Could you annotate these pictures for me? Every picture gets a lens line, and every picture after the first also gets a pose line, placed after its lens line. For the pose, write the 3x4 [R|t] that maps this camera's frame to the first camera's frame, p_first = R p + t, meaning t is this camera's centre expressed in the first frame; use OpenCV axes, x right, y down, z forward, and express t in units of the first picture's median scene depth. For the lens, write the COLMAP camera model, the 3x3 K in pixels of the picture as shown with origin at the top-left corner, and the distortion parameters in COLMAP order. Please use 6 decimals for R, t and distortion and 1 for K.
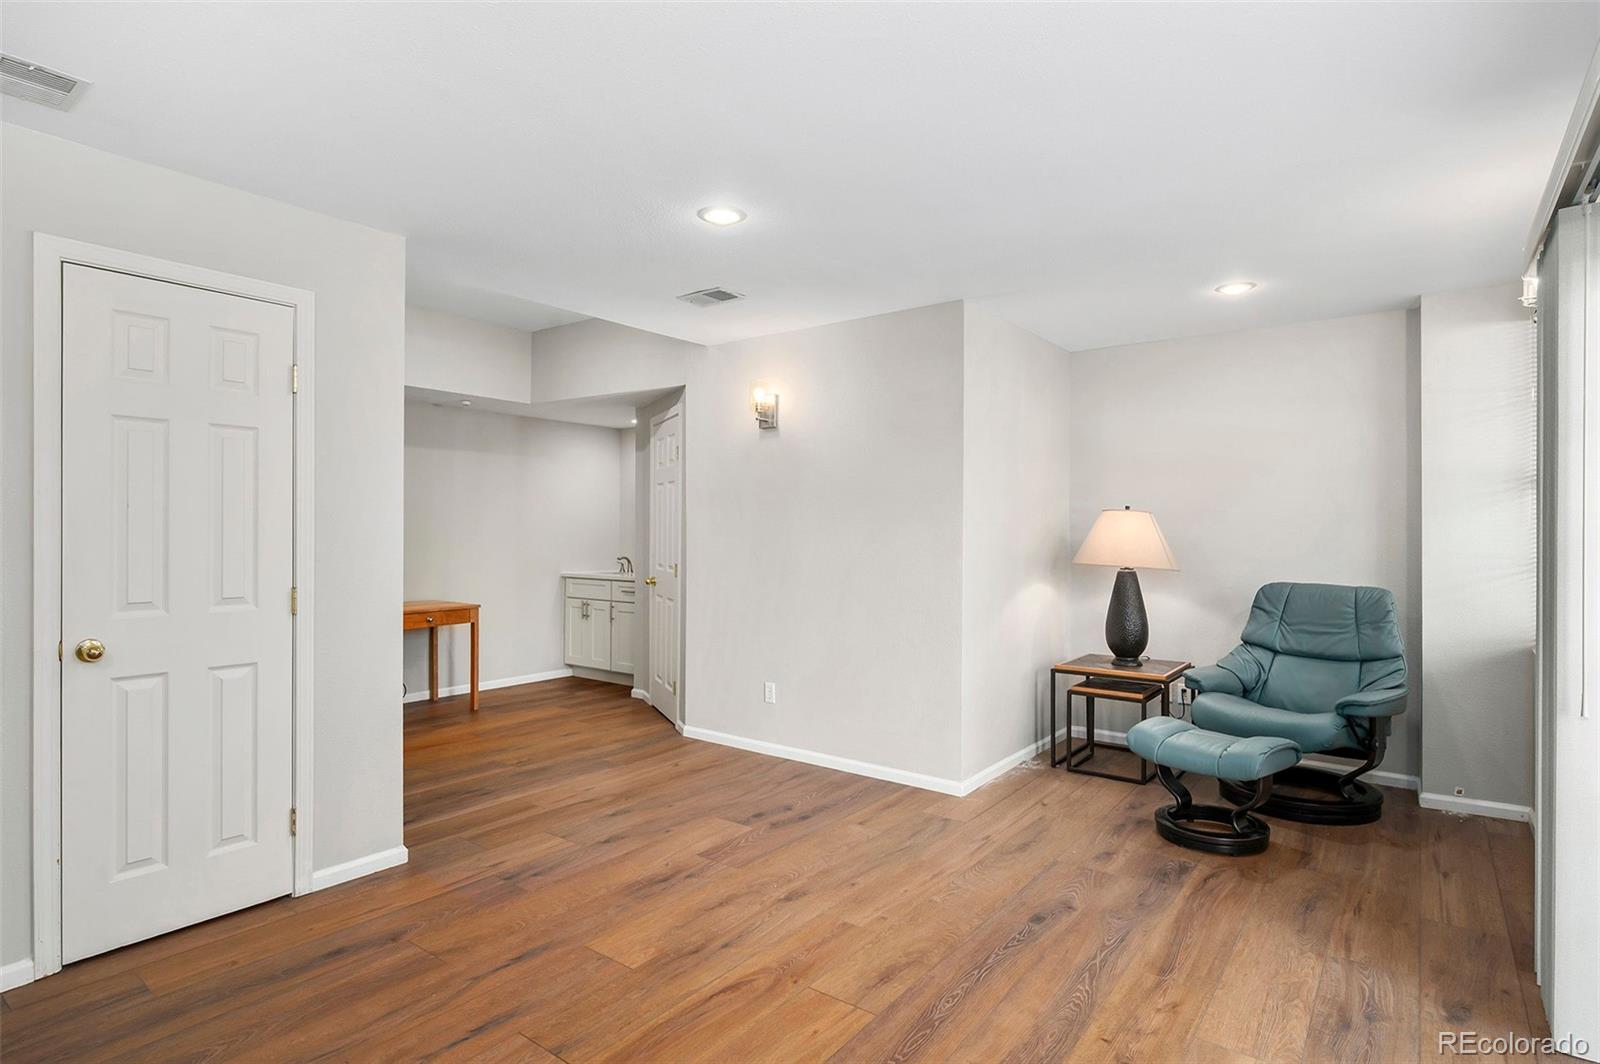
lens RADIAL K [[817.0, 0, 792.6], [0, 817.0, 543.7], [0, 0, 1]] dist [-0.001757, 0.000386]
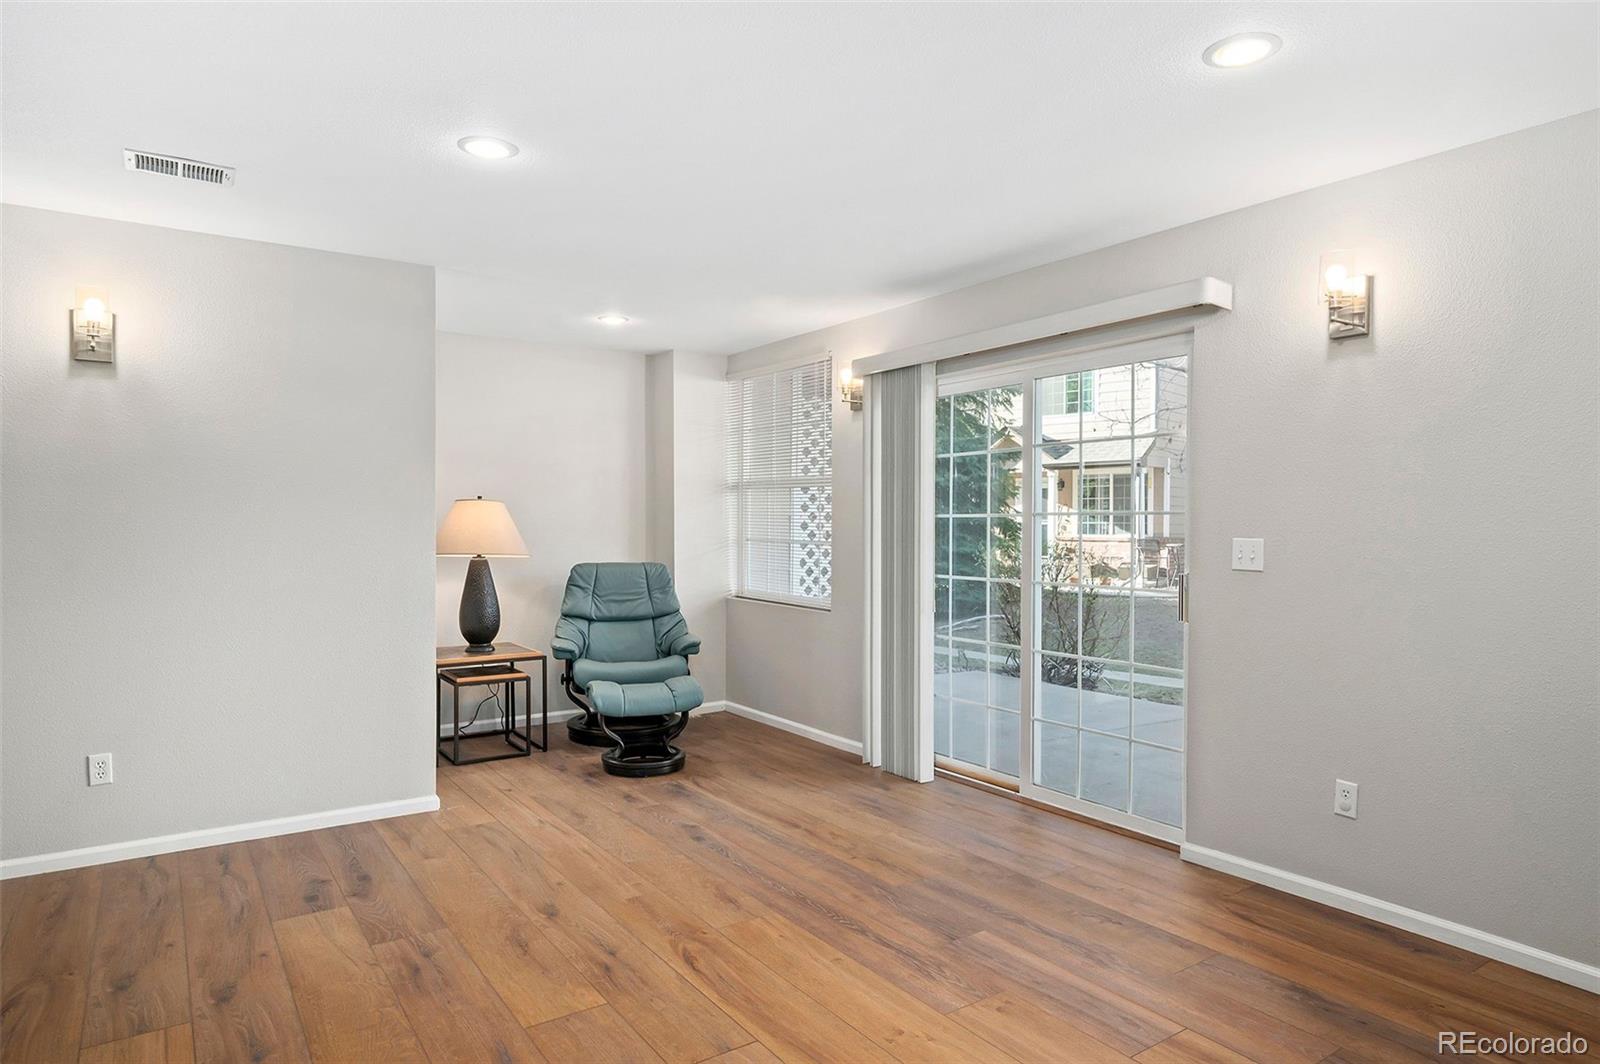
lens RADIAL K [[941.2, 0, 802.6], [0, 941.2, 527.6], [0, 0, 1]] dist [-0.003371, -0.000090]
pose [[0.314099, -0.005741, 0.949373, -0.620752], [0.014311, 0.999897, 0.001312, -0.002360], [-0.949282, 0.013174, 0.314149, 0.257257]]
